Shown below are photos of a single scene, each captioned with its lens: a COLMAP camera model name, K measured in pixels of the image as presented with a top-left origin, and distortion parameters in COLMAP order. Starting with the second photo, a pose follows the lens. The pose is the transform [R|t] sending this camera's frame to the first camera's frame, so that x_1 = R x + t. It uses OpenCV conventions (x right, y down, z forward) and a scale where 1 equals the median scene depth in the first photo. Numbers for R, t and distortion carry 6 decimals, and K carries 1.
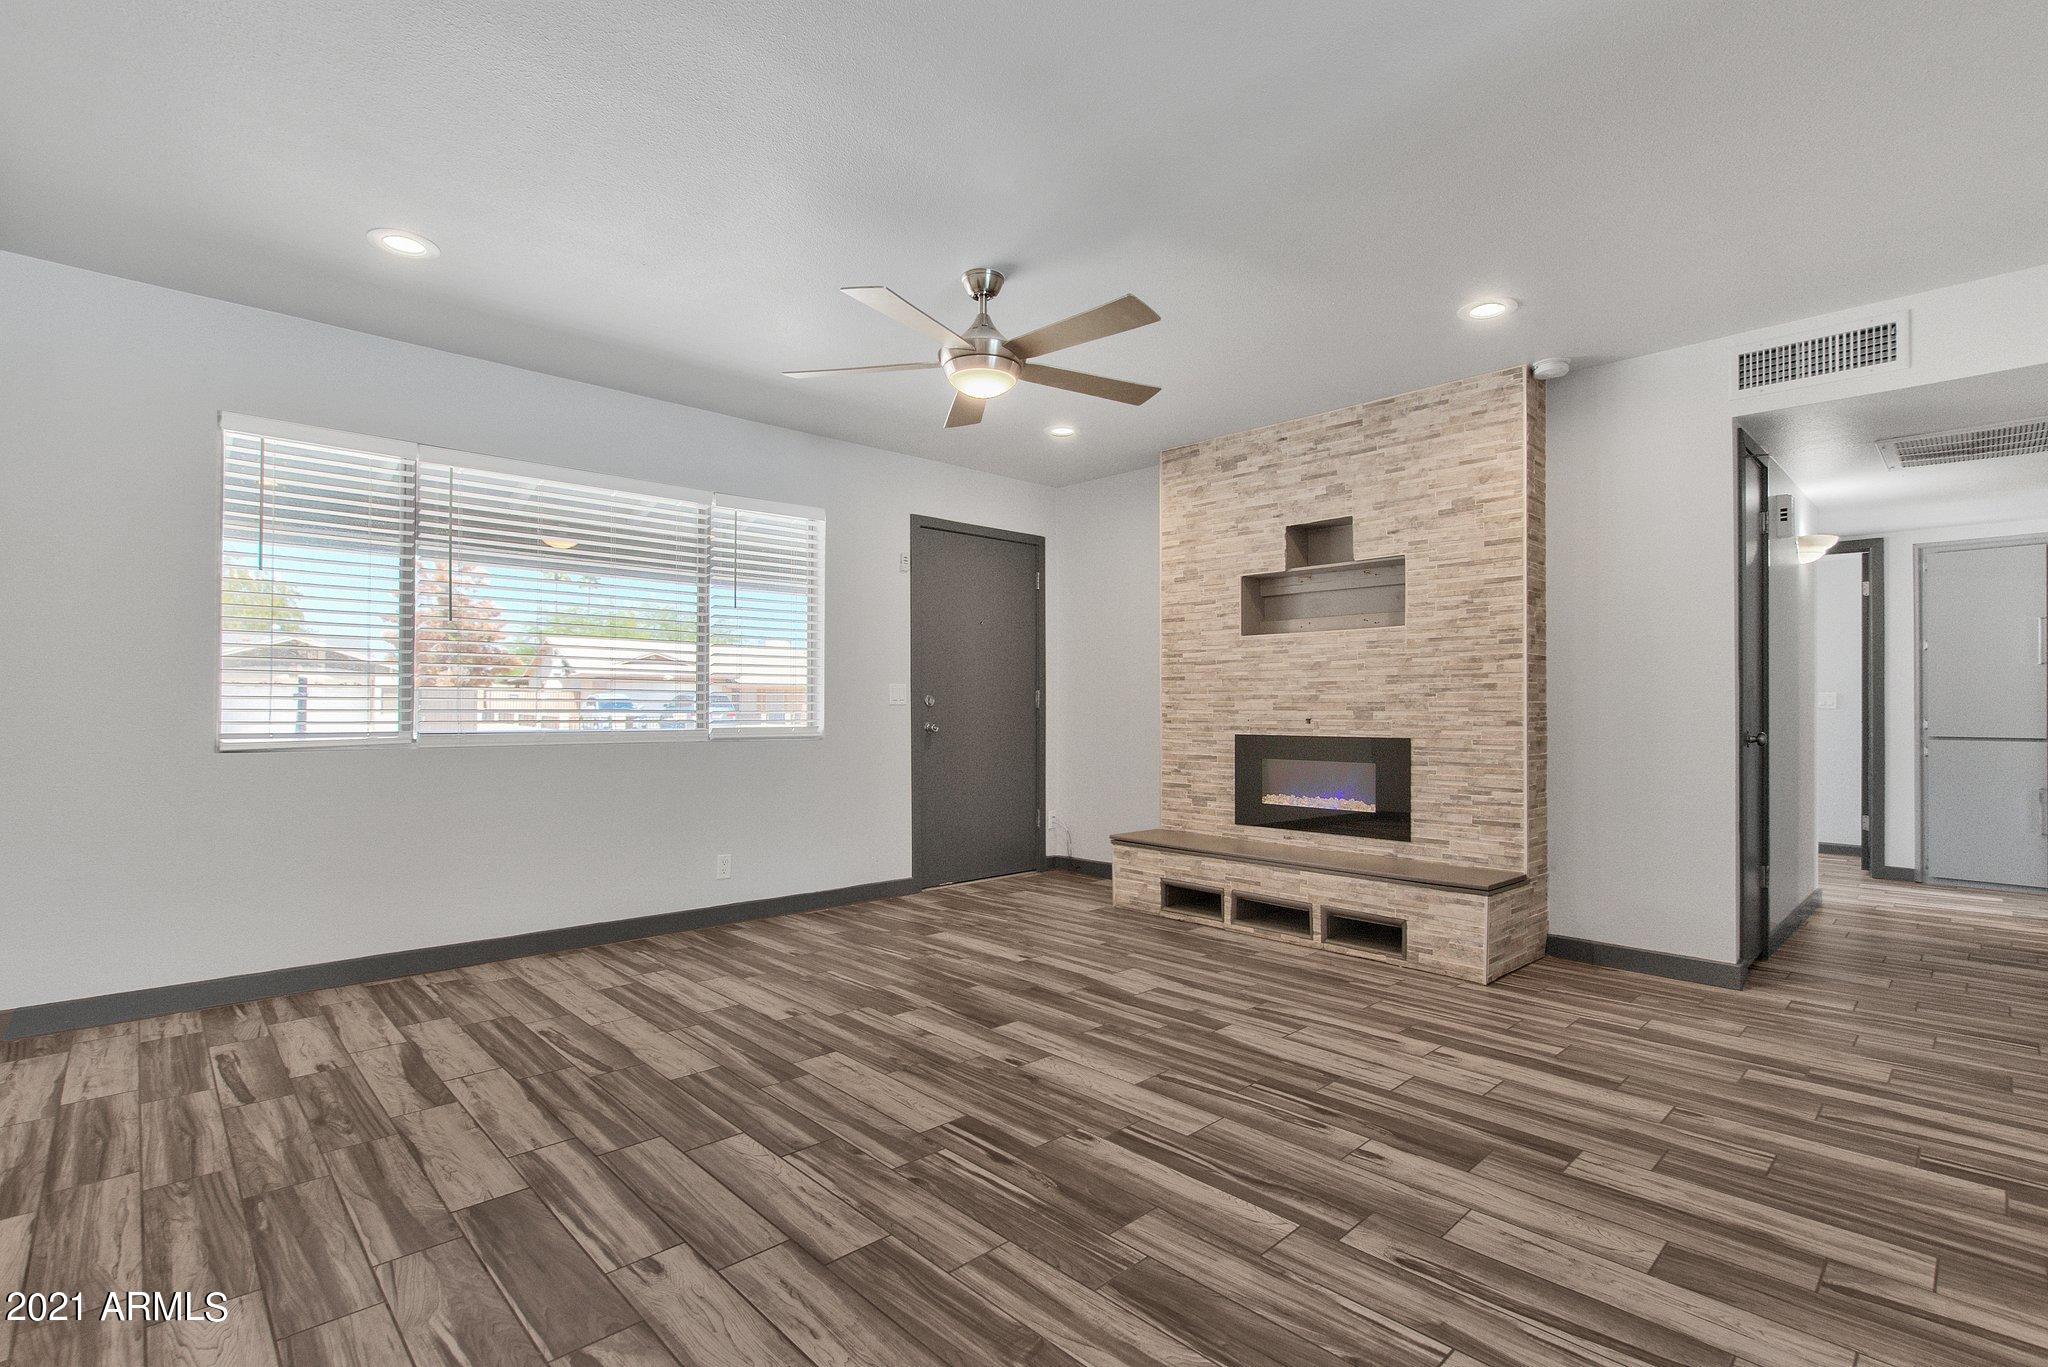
lens RADIAL K [[941.7, 0, 1023.4], [0, 941.7, 697.7], [0, 0, 1]] dist [-0.024063, 0.010129]
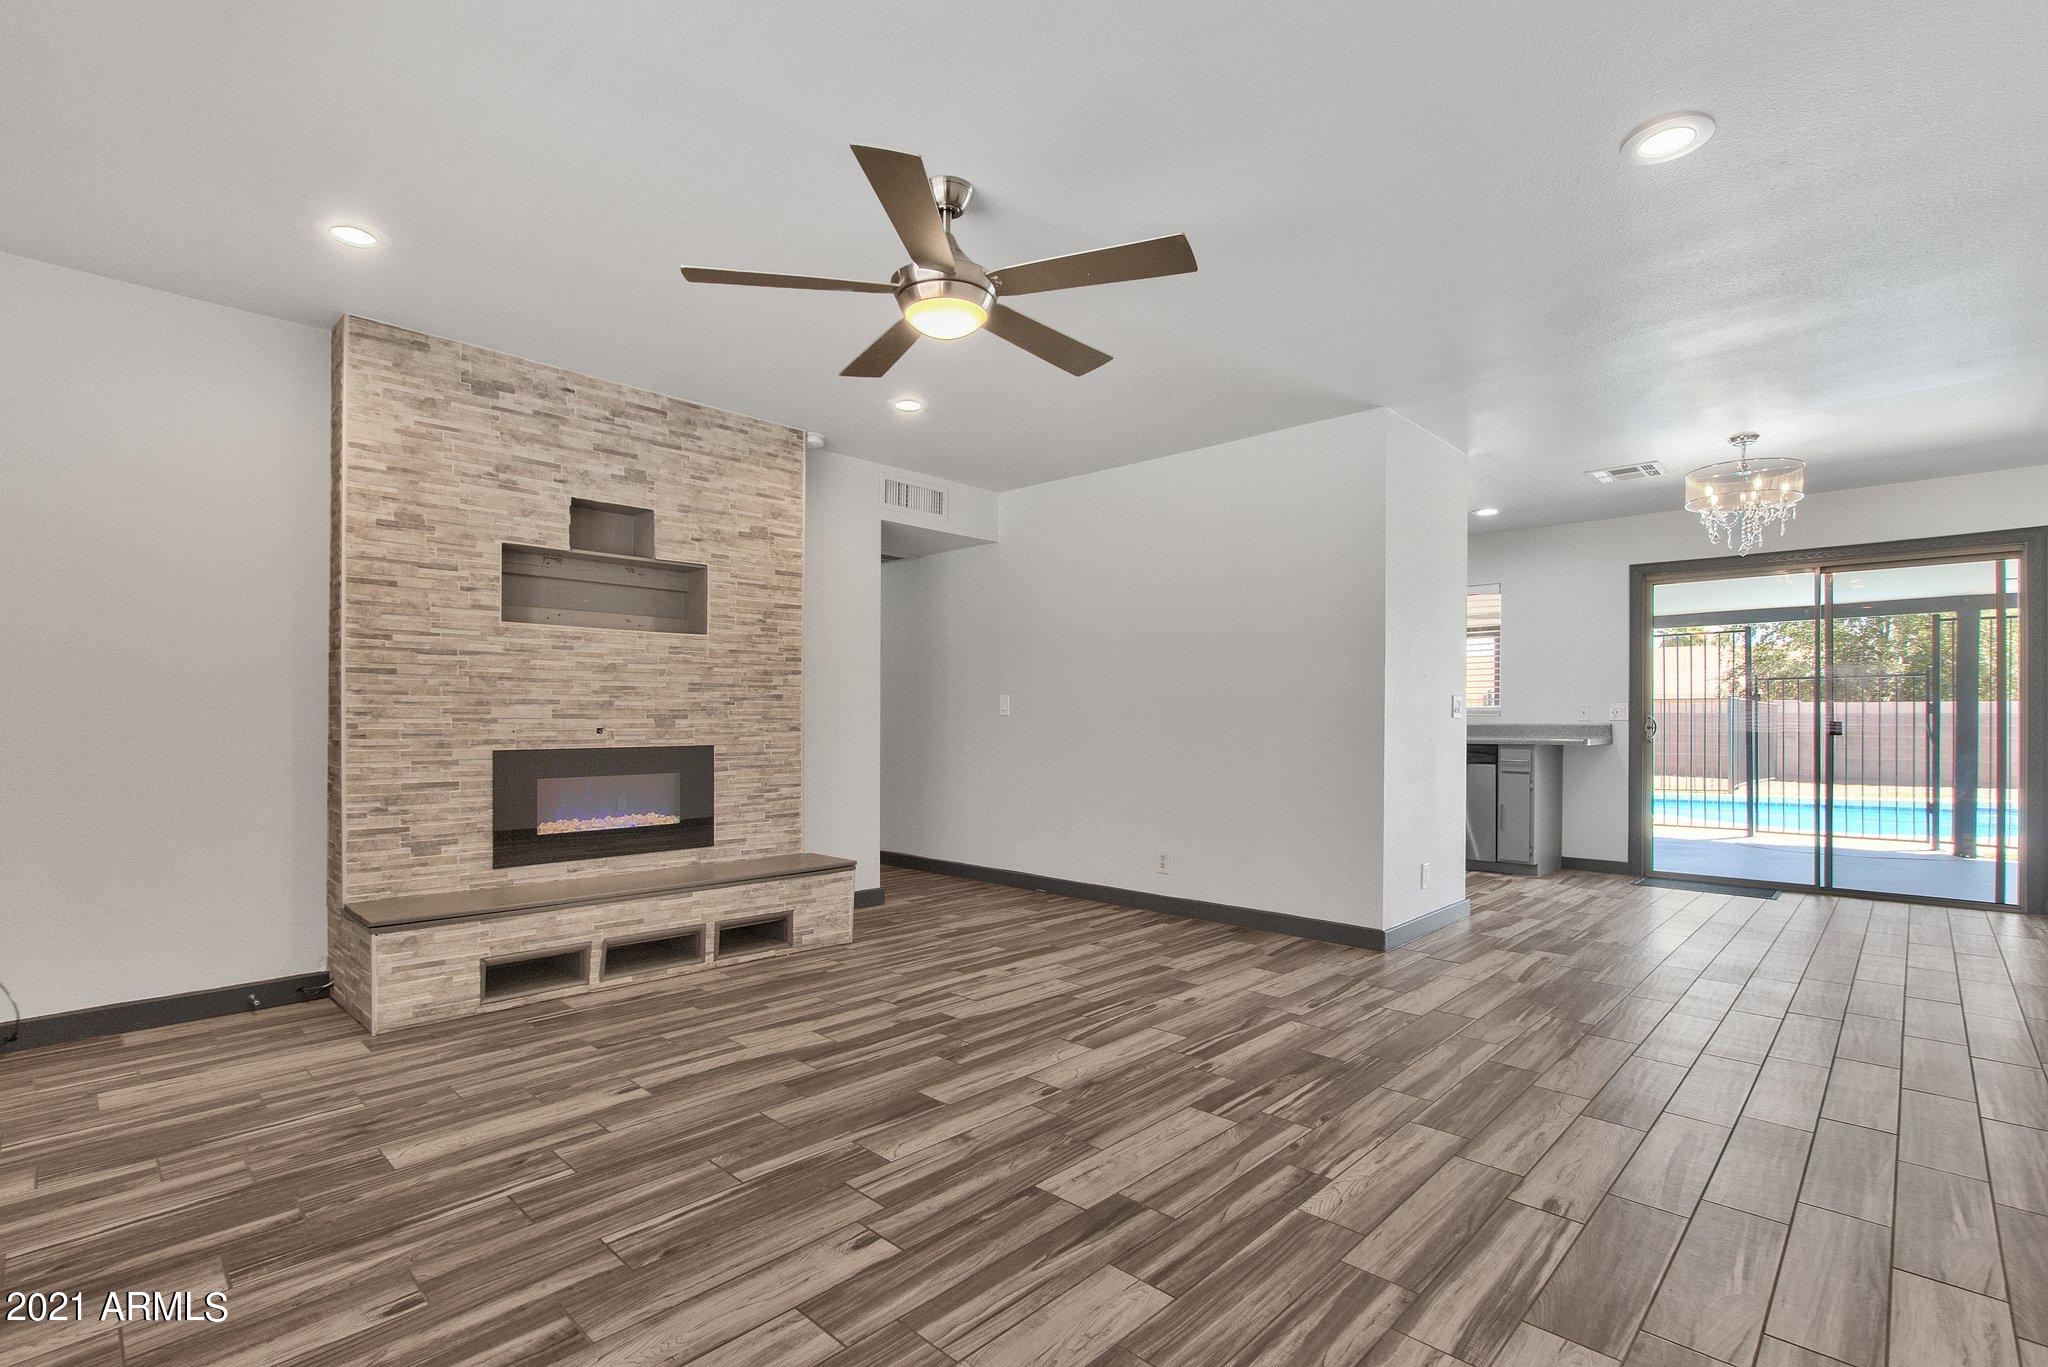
lens RADIAL K [[941.7, 0, 1023.4], [0, 941.7, 697.7], [0, 0, 1]] dist [-0.024063, 0.010129]
pose [[-0.036088, 0.017857, 0.999189, -0.664153], [-0.013179, 0.999745, -0.018343, 0.006083], [-0.999262, -0.013830, -0.035843, 0.736496]]
